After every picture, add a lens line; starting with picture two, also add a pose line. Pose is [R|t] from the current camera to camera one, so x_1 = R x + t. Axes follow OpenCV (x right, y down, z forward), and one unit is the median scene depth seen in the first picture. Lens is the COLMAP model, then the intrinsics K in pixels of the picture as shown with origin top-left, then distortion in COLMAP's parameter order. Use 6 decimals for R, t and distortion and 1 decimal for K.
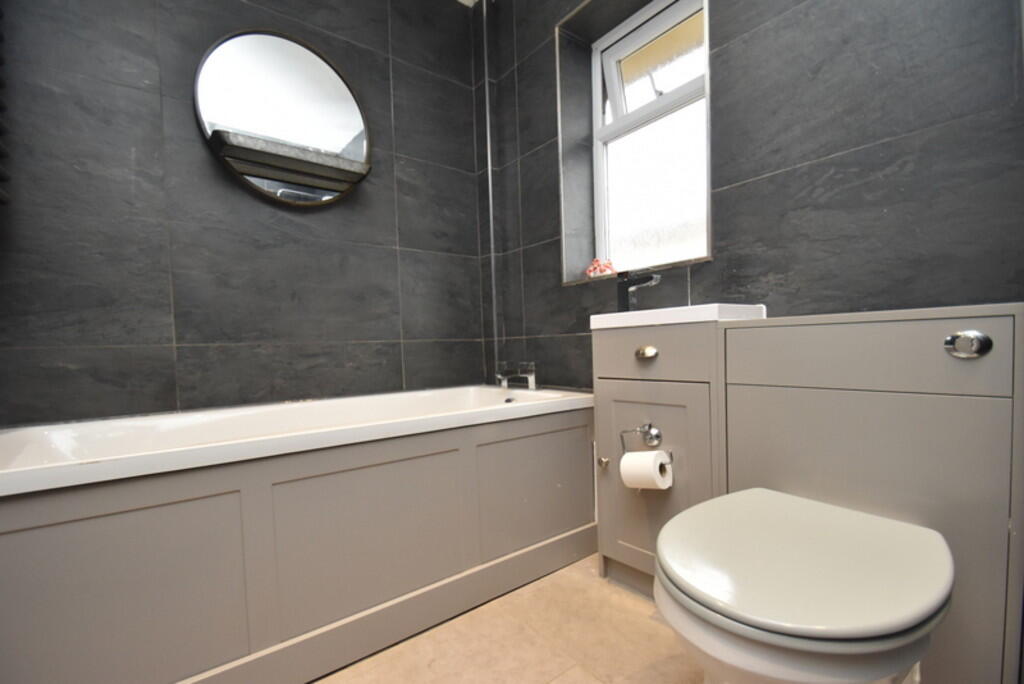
lens RADIAL K [[447.4, 0, 498.3], [0, 447.4, 364.9], [0, 0, 1]] dist [0.013782, -0.013735]
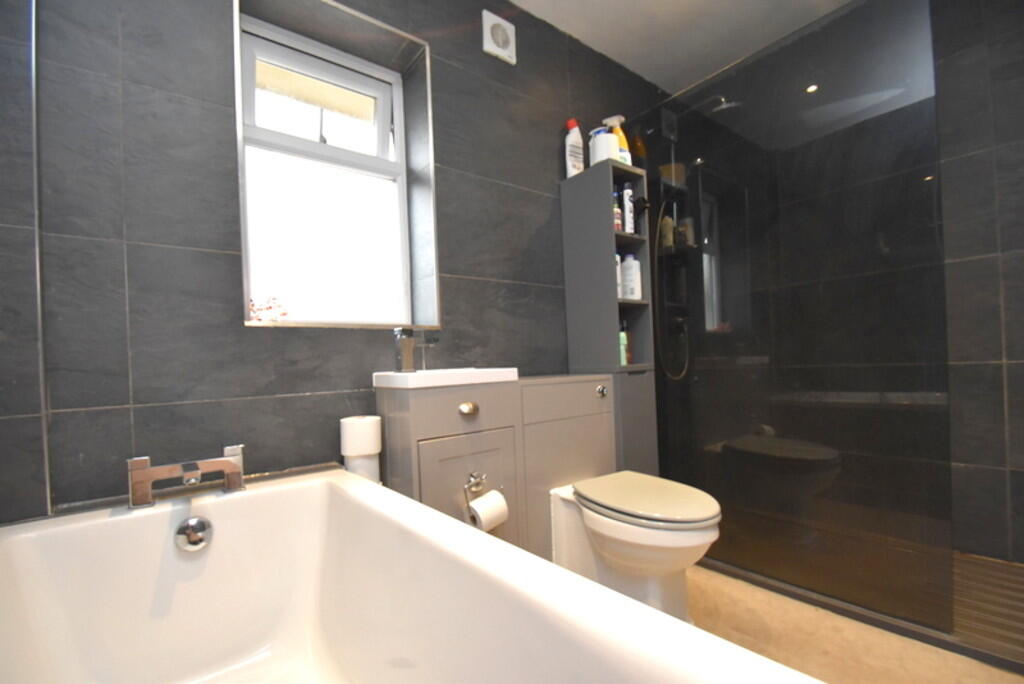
lens RADIAL K [[447.4, 0, 498.3], [0, 447.4, 364.9], [0, 0, 1]] dist [0.013782, -0.013735]
pose [[-0.004652, 0.038748, 0.999238, -0.766657], [0.087902, 0.995397, -0.038190, -0.083808], [-0.996118, 0.087658, -0.008037, 0.912506]]
